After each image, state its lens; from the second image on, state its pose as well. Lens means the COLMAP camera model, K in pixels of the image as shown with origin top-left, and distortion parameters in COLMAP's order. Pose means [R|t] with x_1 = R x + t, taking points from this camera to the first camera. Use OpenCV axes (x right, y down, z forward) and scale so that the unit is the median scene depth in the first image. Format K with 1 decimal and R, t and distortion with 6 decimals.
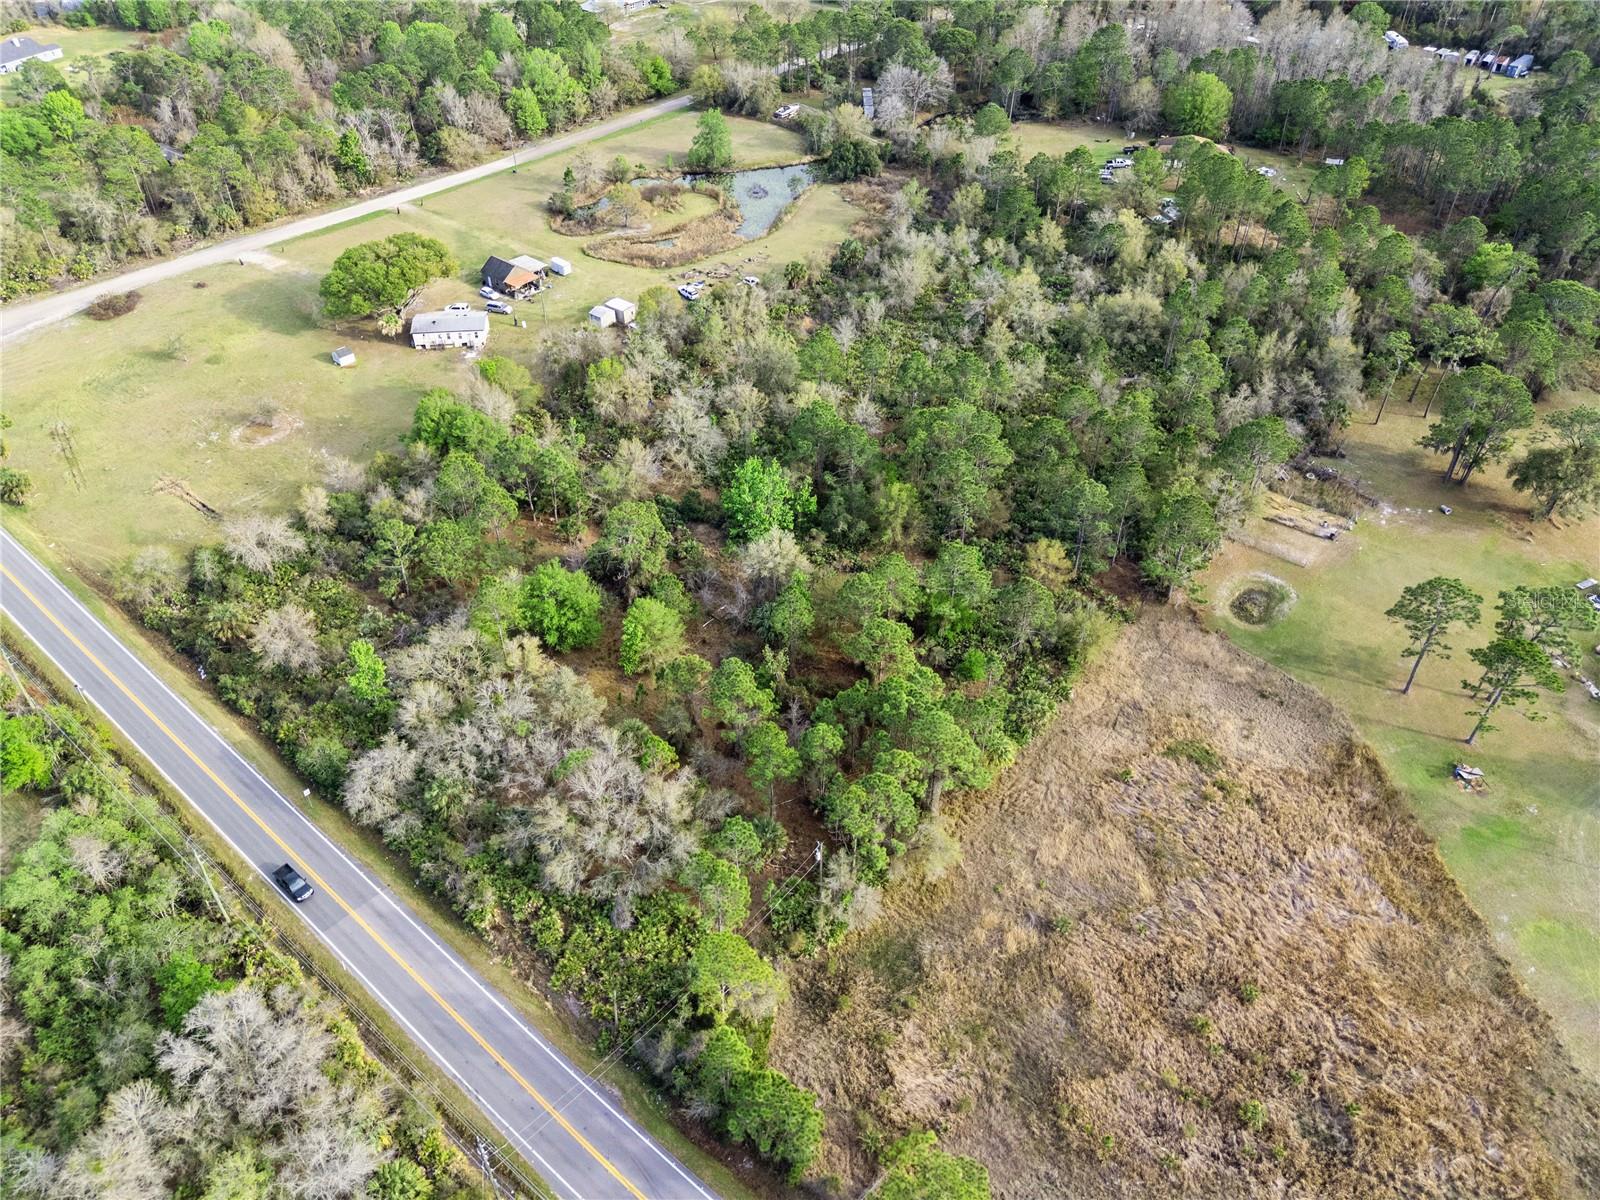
lens RADIAL K [[1219.8, 0, 777.5], [0, 1219.8, 595.4], [0, 0, 1]] dist [0.059757, -0.050395]
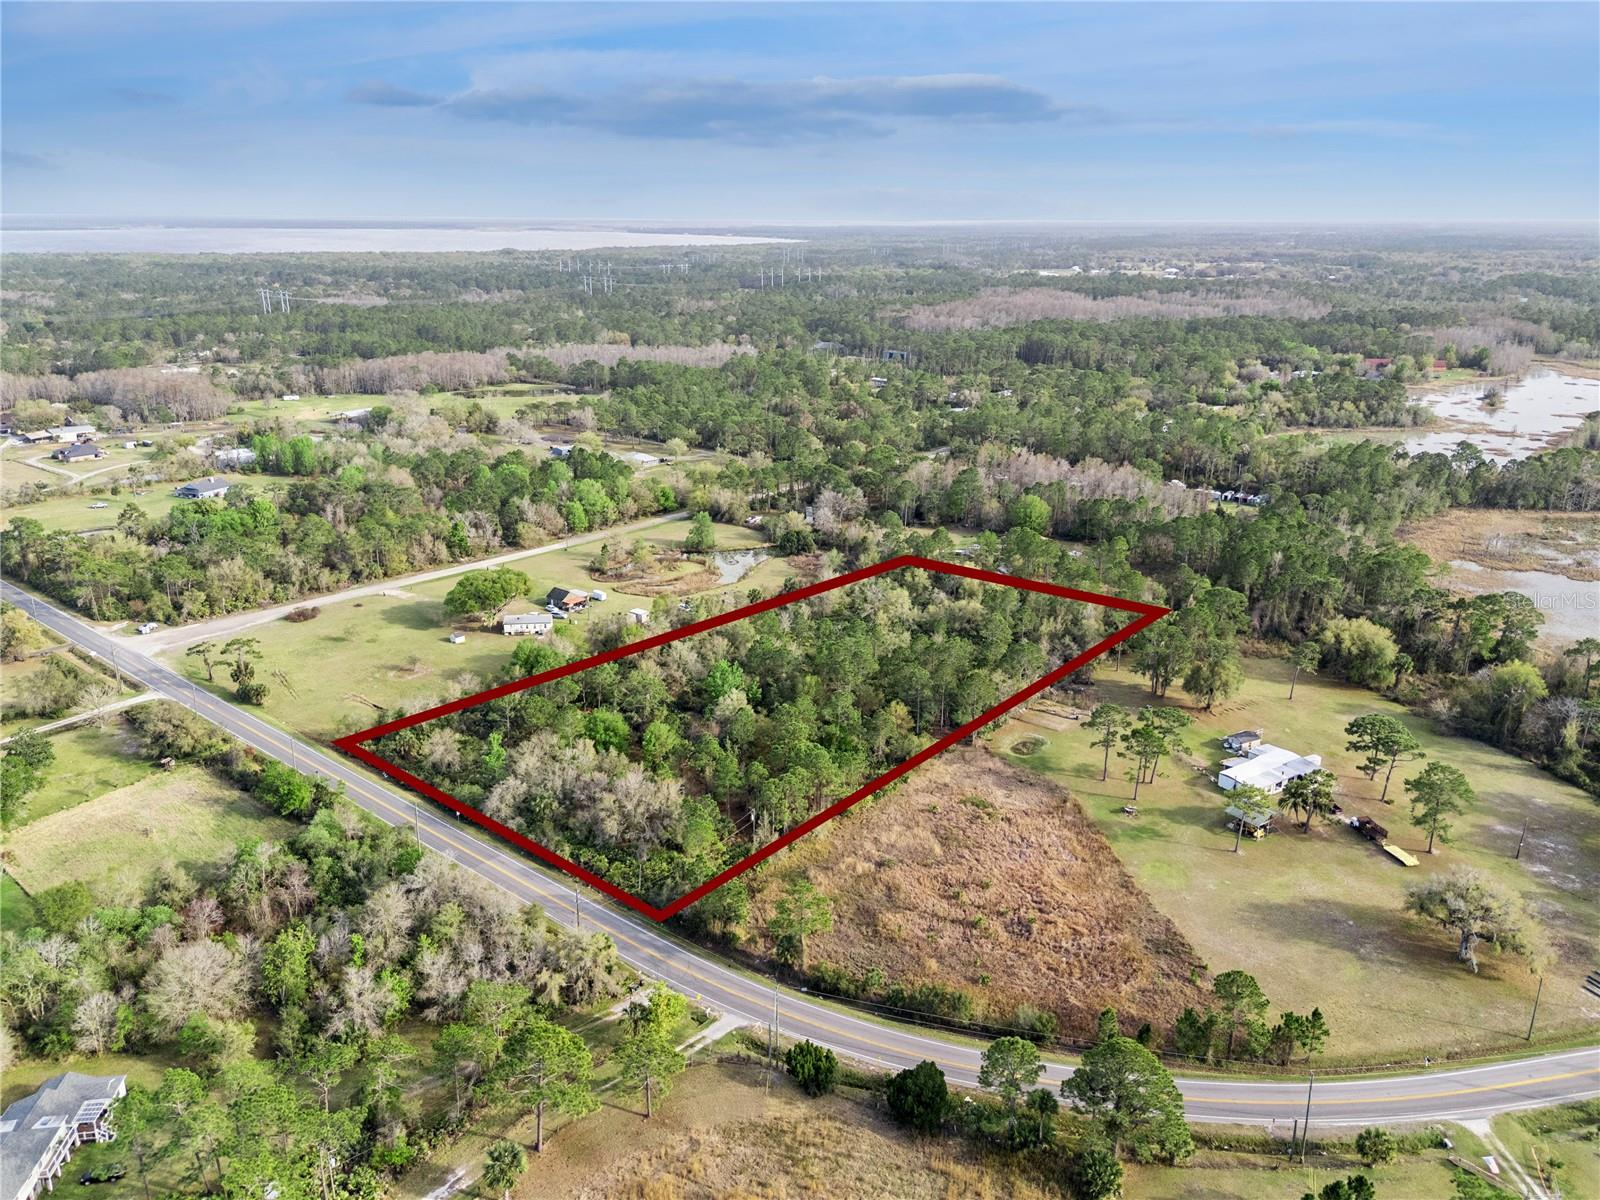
lens RADIAL K [[1219.8, 0, 777.5], [0, 1219.8, 595.4], [0, 0, 1]] dist [0.059757, -0.050395]
pose [[0.999881, 0.006903, 0.013822, 0.023850], [-0.001380, 0.930954, -0.365134, 0.309765], [-0.015388, 0.365072, 0.930852, -0.442139]]
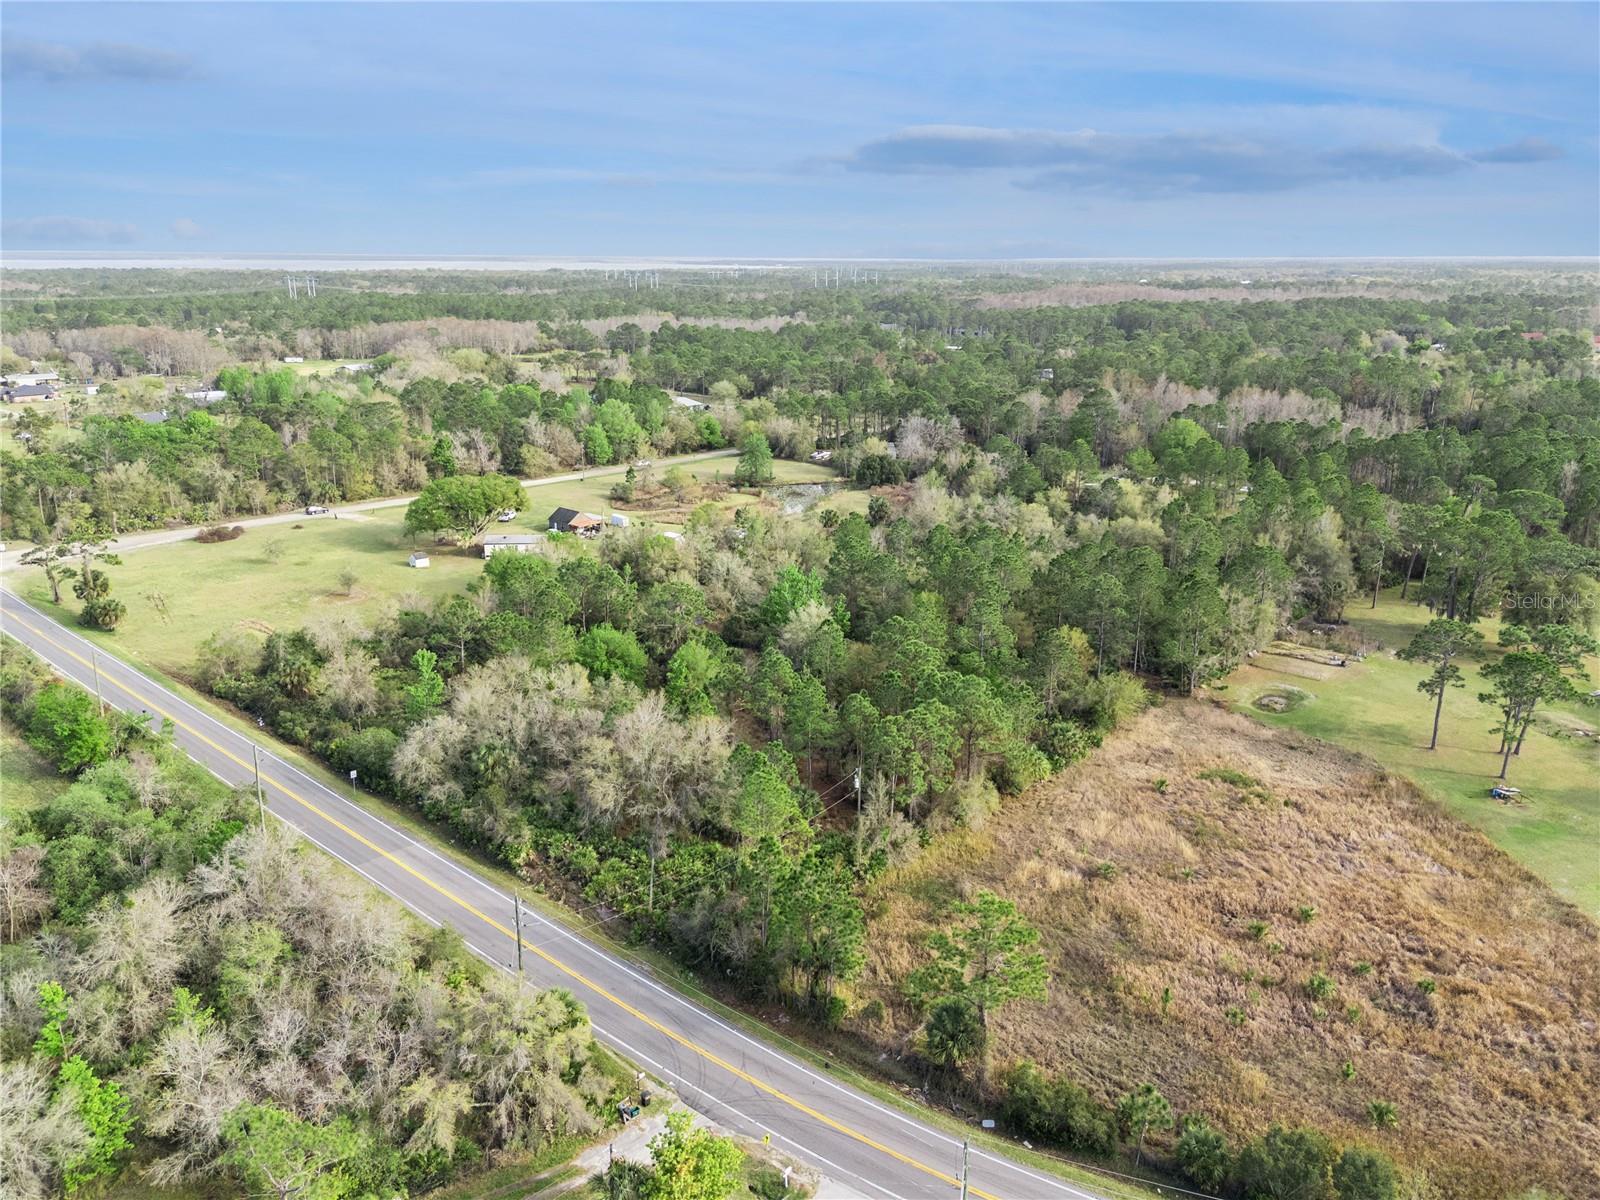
lens RADIAL K [[1219.8, 0, 777.5], [0, 1219.8, 595.4], [0, 0, 1]] dist [0.059757, -0.050395]
pose [[0.999552, 0.019887, -0.022387, -0.006858], [-0.027106, 0.918614, -0.394226, 0.256082], [0.012725, 0.394656, 0.918741, 0.005806]]
